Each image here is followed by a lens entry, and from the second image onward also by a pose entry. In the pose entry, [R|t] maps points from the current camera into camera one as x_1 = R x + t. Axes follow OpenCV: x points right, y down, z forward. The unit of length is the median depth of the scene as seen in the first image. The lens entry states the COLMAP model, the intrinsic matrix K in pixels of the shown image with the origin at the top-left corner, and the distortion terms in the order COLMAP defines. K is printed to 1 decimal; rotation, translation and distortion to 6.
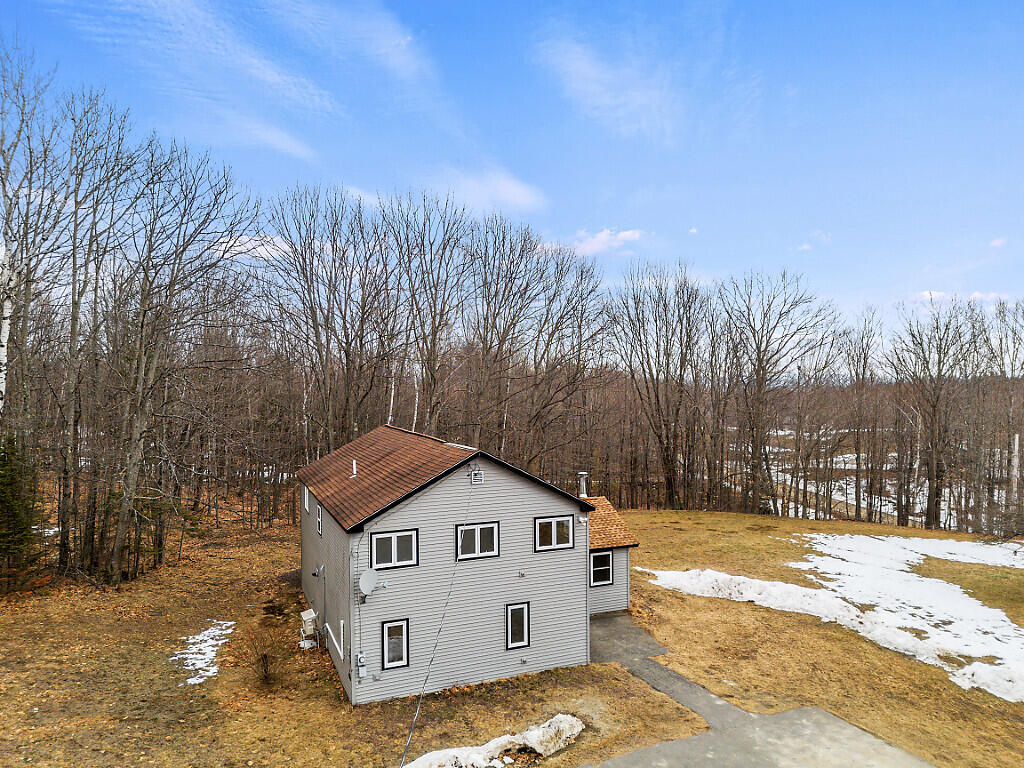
lens RADIAL K [[727.4, 0, 512.0], [0, 727.4, 384.0], [0, 0, 1]] dist [0.067622, -0.058112]
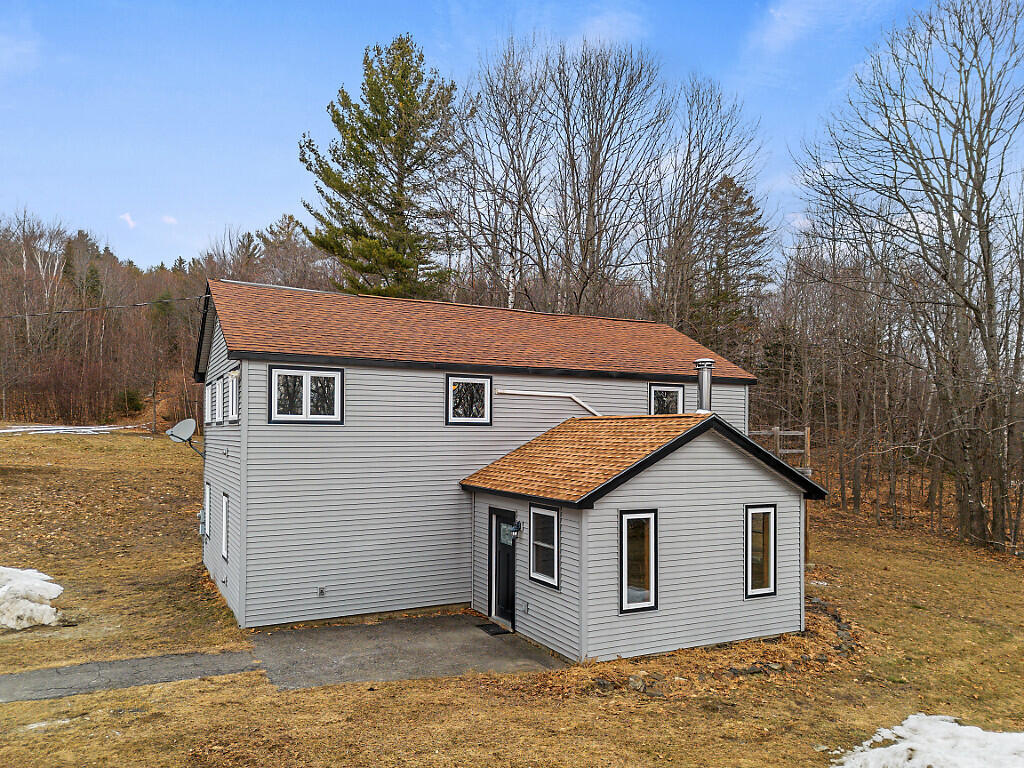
lens RADIAL K [[741.5, 0, 513.8], [0, 741.5, 416.6], [0, 0, 1]] dist [0.104435, -0.101176]
pose [[0.090622, -0.011696, -0.995817, 0.736388], [-0.021584, 0.999673, -0.013706, 0.231922], [0.995651, 0.022736, 0.090339, 1.205275]]
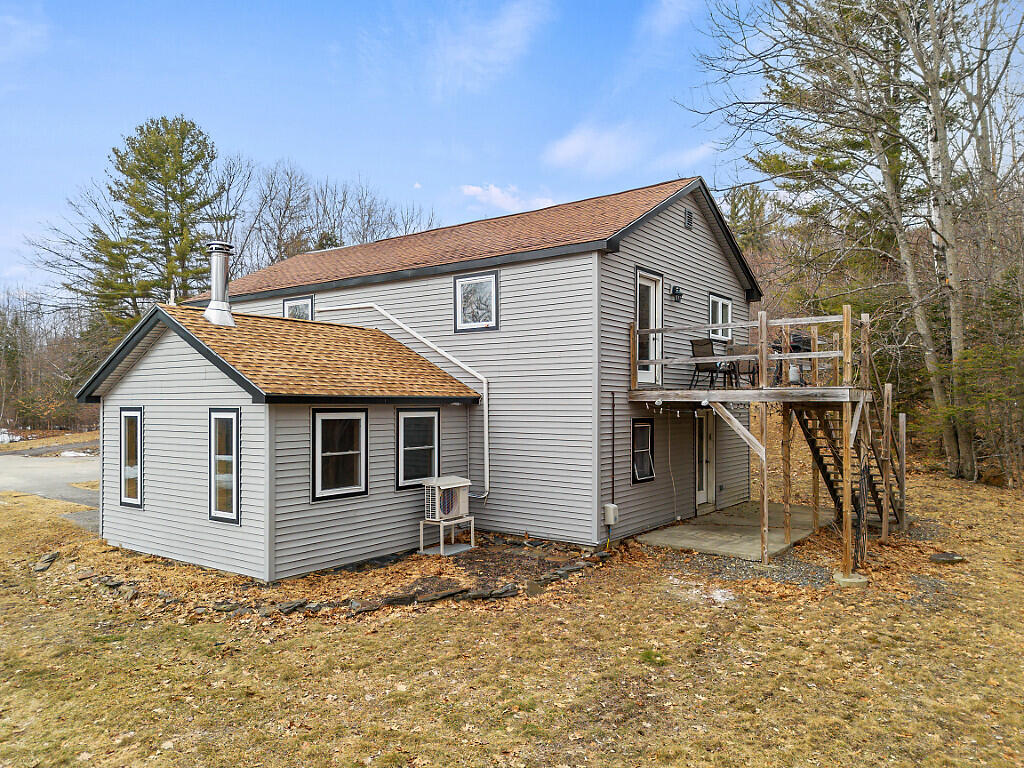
lens RADIAL K [[714.8, 0, 511.5], [0, 714.8, 390.8], [0, 0, 1]] dist [0.079312, -0.067013]
pose [[-0.854429, 0.003105, -0.519559, 0.231949], [0.001559, 0.999993, 0.003413, 0.277253], [0.519566, 0.002106, -0.854428, 1.972213]]
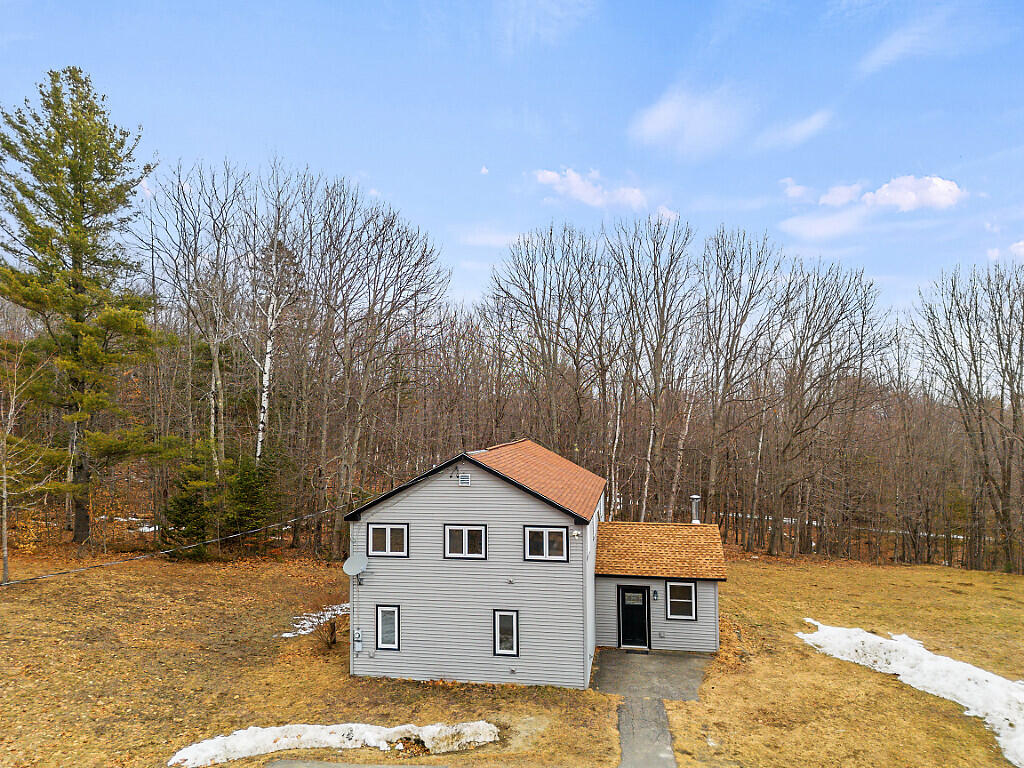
lens RADIAL K [[720.2, 0, 512.0], [0, 720.2, 384.0], [0, 0, 1]] dist [0.071810, -0.054814]
pose [[0.845990, -0.019877, -0.532828, 0.550322], [-0.007400, 0.998771, -0.049008, 0.040033], [0.533147, 0.045403, 0.844803, 0.153914]]
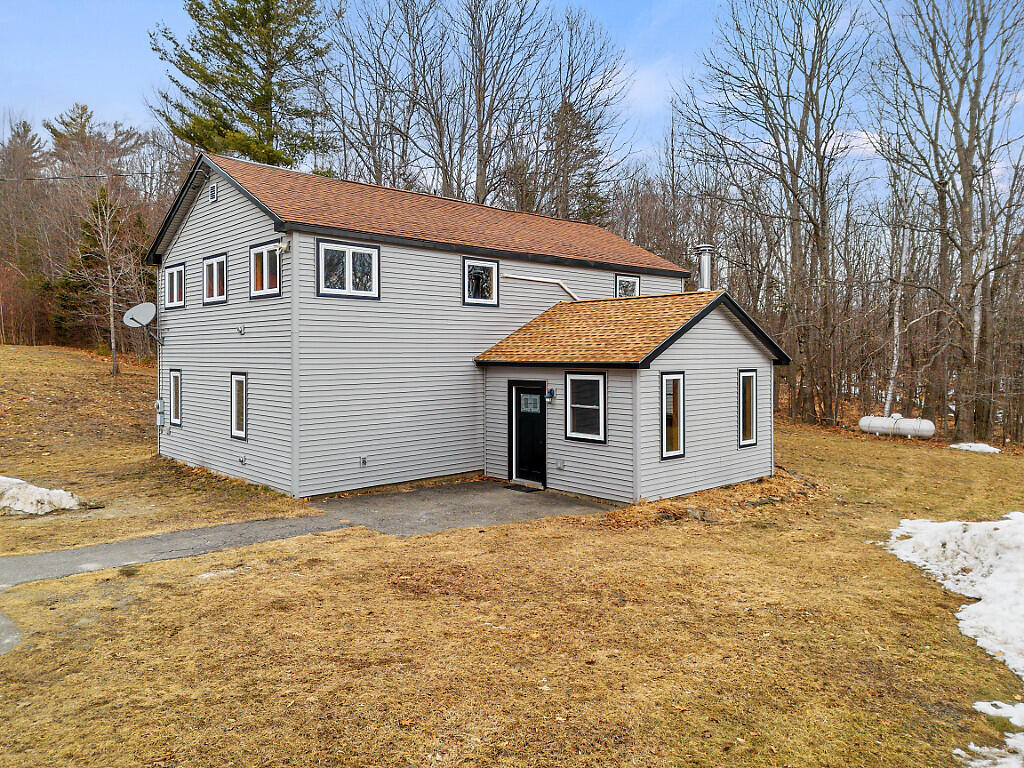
lens RADIAL K [[727.3, 0, 509.2], [0, 727.3, 347.2], [0, 0, 1]] dist [0.136920, -0.172747]
pose [[0.349301, 0.003264, -0.937005, 0.732858], [-0.016545, 0.999860, -0.002685, 0.274730], [0.936864, 0.016440, 0.349306, 0.996947]]
